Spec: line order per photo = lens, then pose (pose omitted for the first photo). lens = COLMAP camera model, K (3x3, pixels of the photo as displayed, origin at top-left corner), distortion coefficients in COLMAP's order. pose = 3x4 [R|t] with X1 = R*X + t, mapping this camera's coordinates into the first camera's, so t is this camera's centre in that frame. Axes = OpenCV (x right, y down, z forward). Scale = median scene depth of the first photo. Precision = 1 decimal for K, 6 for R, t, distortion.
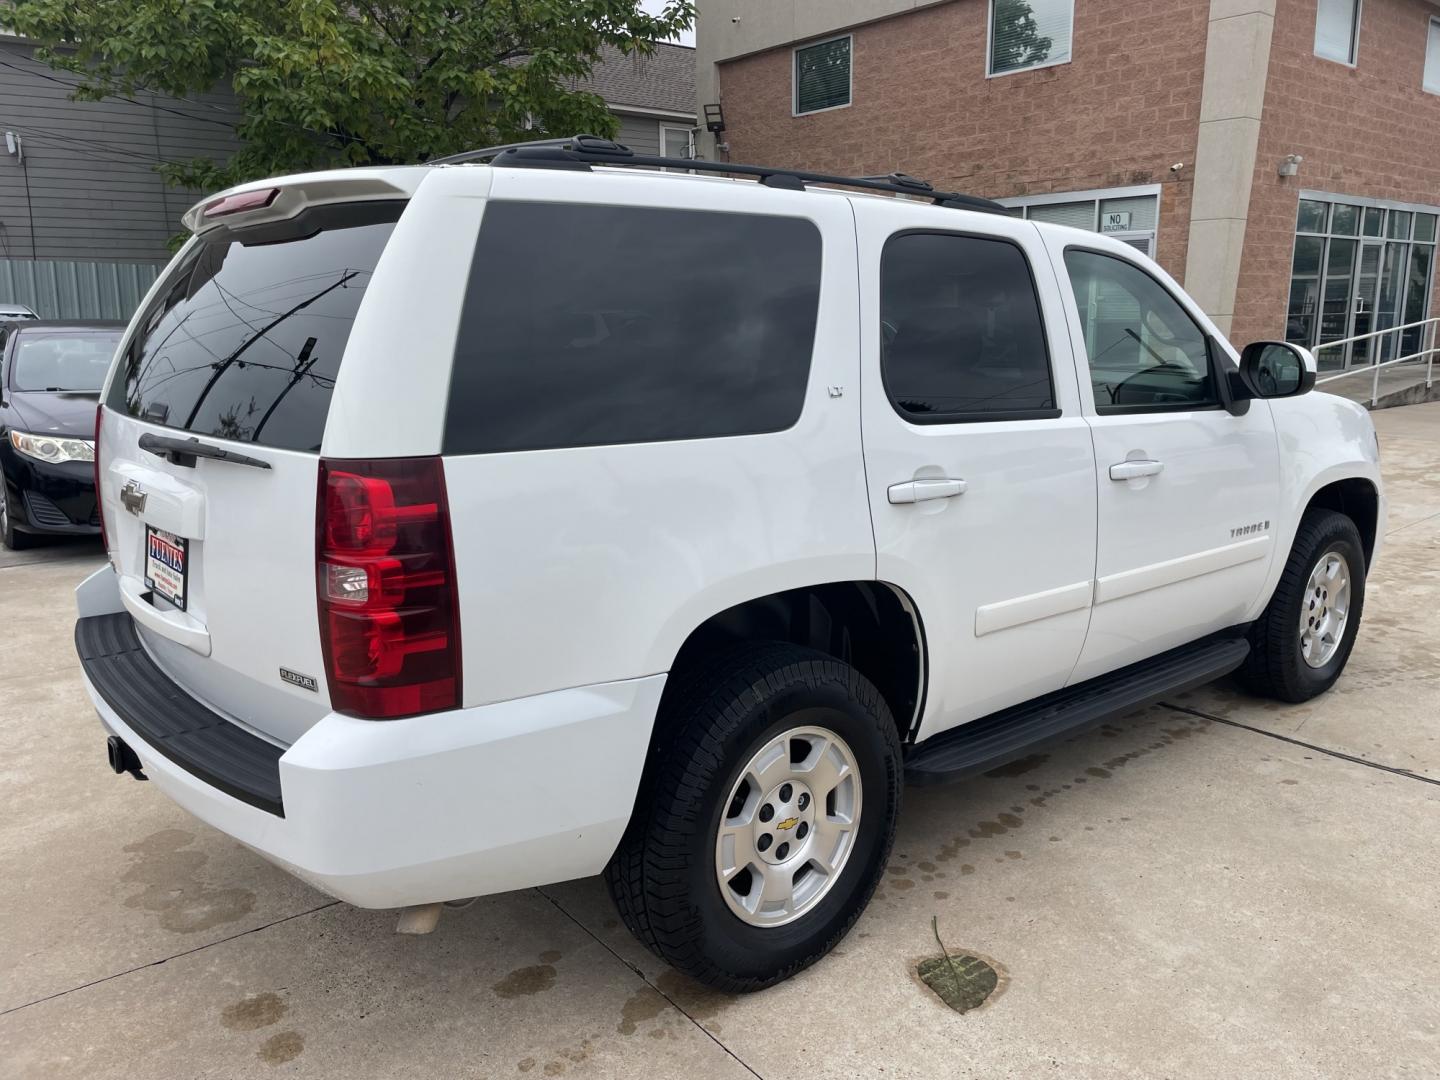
lens RADIAL K [[1113.1, 0, 720.1], [0, 1113.1, 531.7], [0, 0, 1]] dist [0.053034, -0.063962]
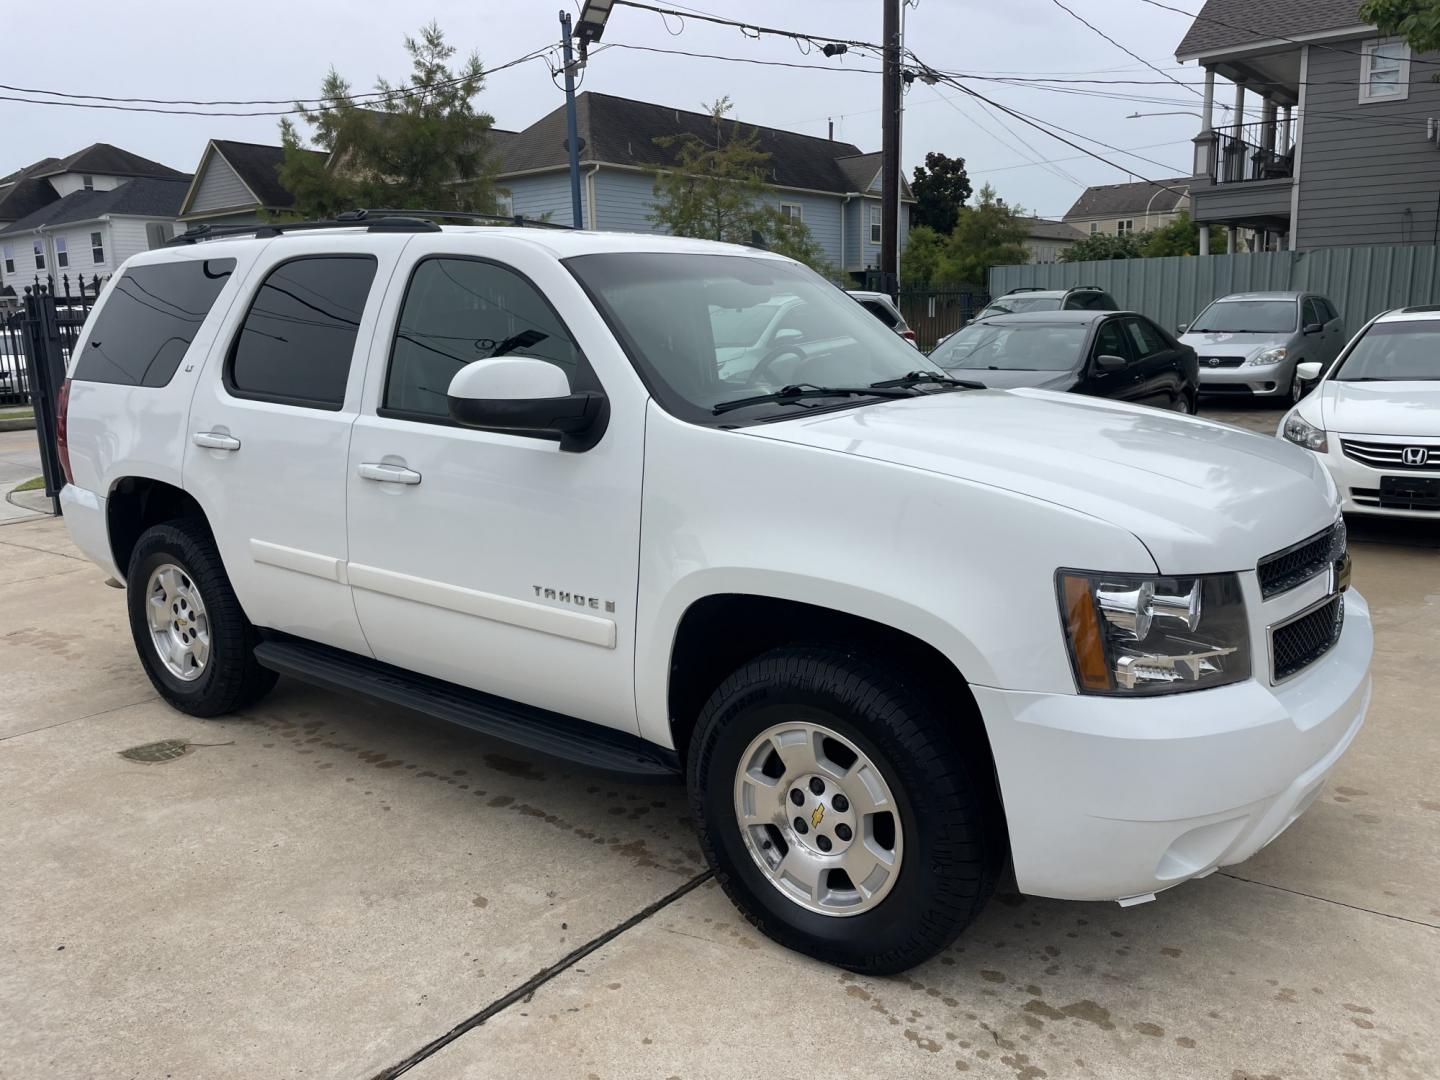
lens RADIAL K [[1113.1, 0, 729.0], [0, 1113.1, 538.8], [0, 0, 1]] dist [0.053034, -0.063962]
pose [[0.204568, 0.193733, -0.959489, 1.509494], [-0.171125, 0.972201, 0.159815, -0.226430], [0.963778, 0.131500, 0.232034, 1.136234]]
